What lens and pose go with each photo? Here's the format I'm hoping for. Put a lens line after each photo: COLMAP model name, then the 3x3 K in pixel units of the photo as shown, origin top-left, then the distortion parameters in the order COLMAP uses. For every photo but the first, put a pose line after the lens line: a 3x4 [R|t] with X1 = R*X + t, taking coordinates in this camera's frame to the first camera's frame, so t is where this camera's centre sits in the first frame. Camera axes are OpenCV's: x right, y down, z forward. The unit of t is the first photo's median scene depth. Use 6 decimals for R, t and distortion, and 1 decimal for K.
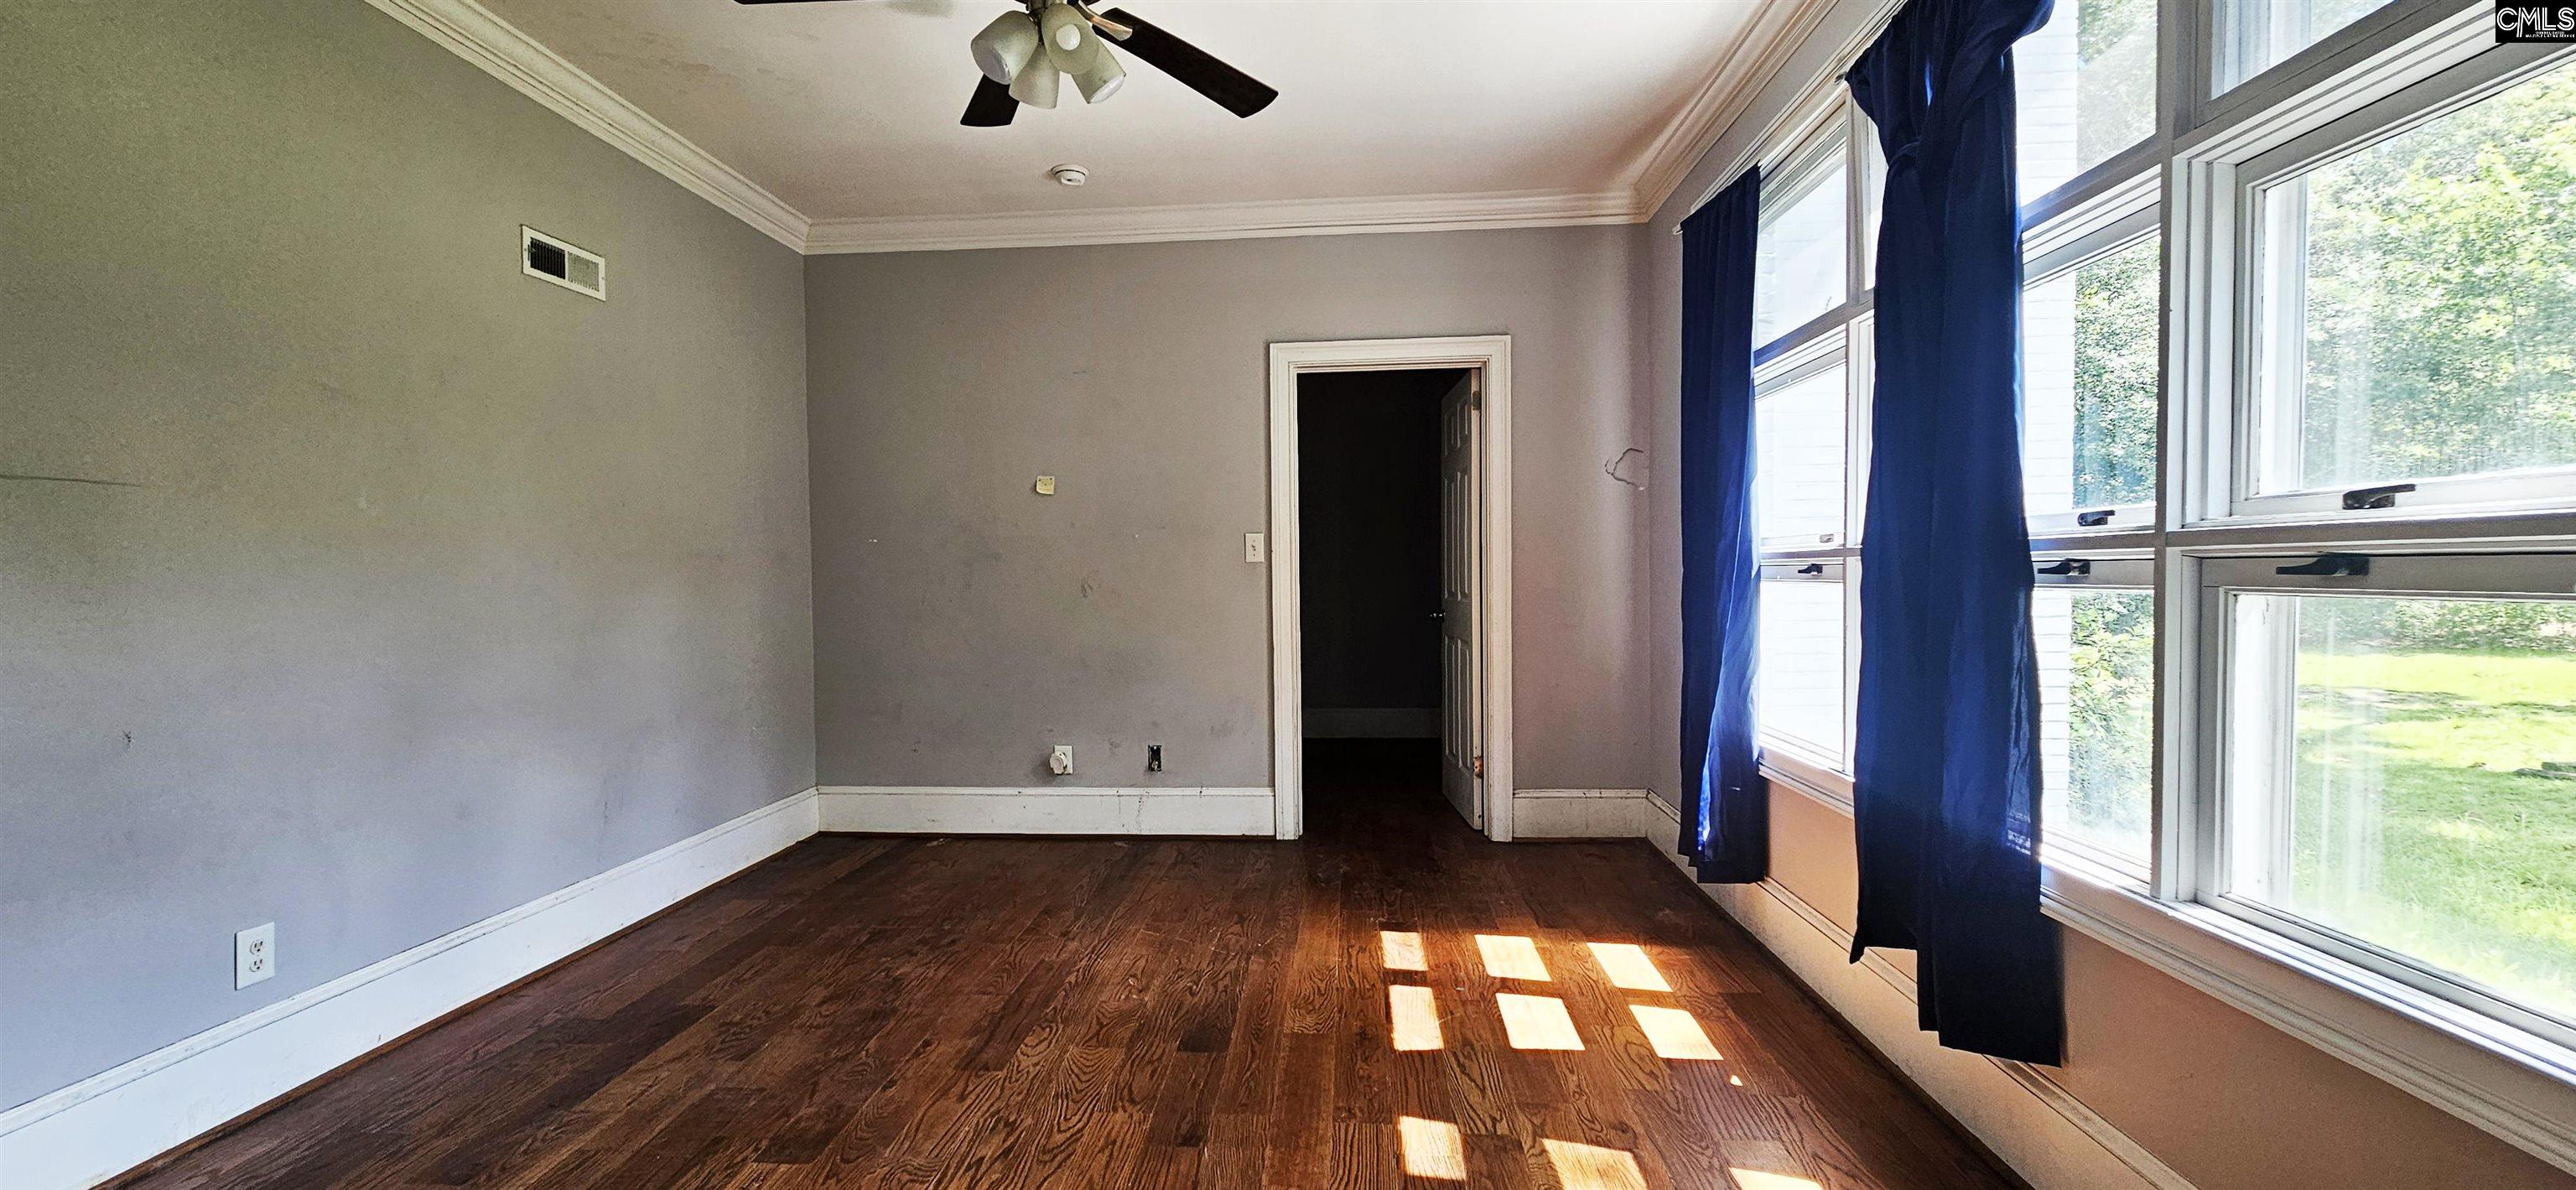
lens RADIAL K [[1050.2, 0, 1261.8], [0, 1050.2, 597.1], [0, 0, 1]] dist [-0.003602, -0.000364]
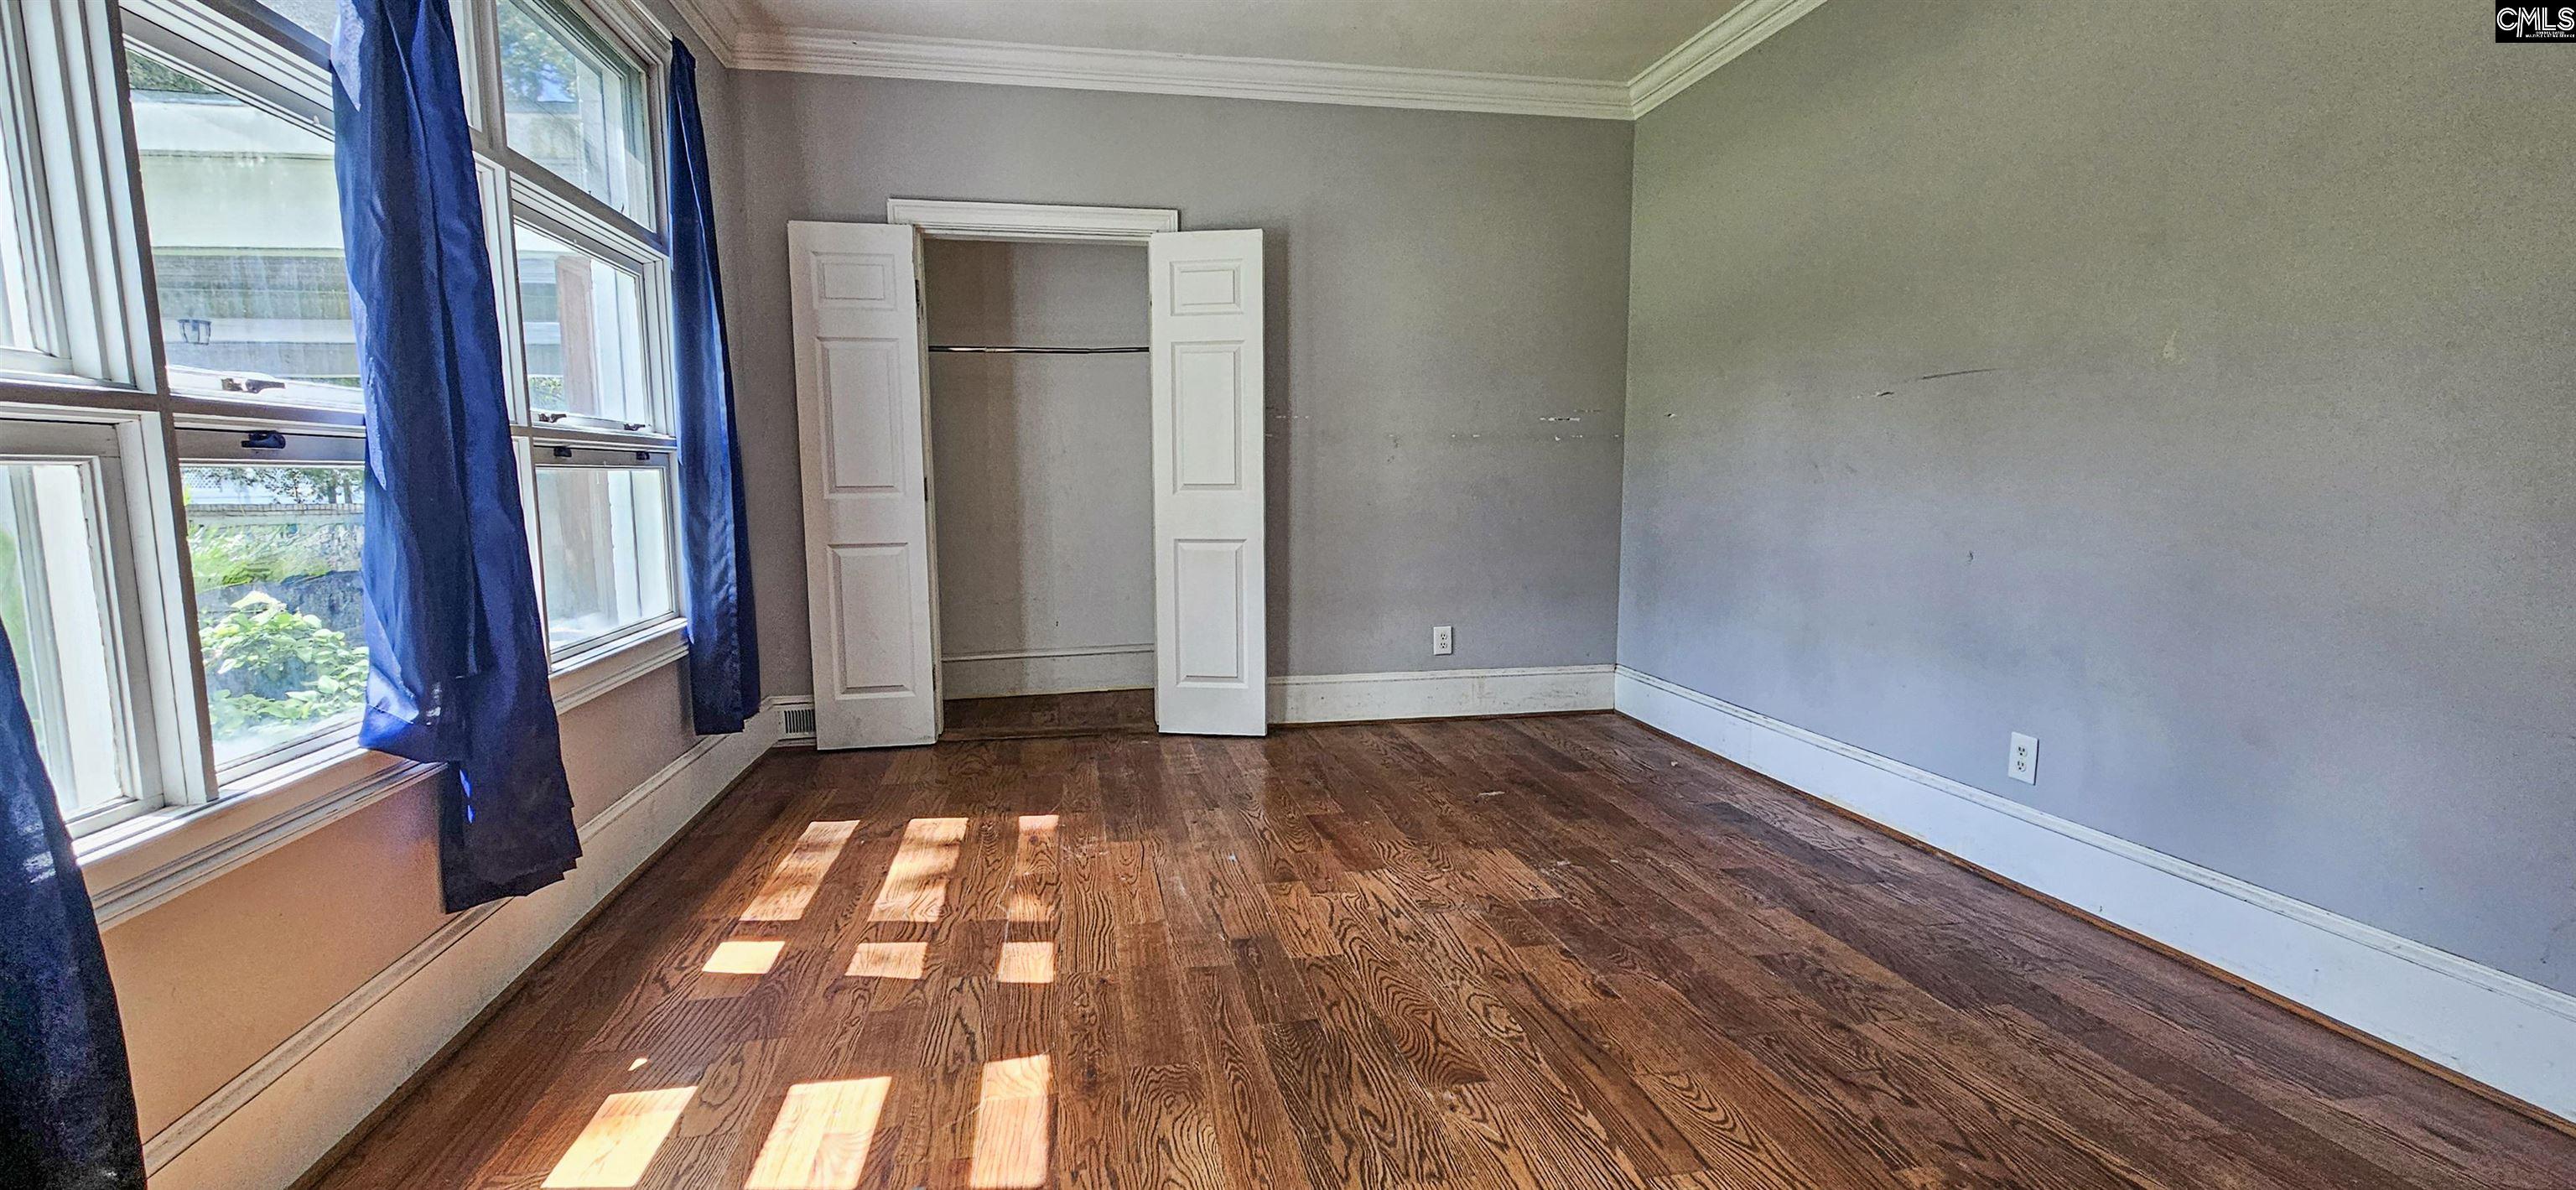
lens RADIAL K [[1050.2, 0, 1261.8], [0, 1050.2, 597.1], [0, 0, 1]] dist [-0.003602, -0.000364]
pose [[-0.965014, 0.047644, -0.257832, 0.172633], [0.010504, 0.989588, 0.143548, -0.018969], [0.261986, 0.135818, -0.955467, 1.886354]]
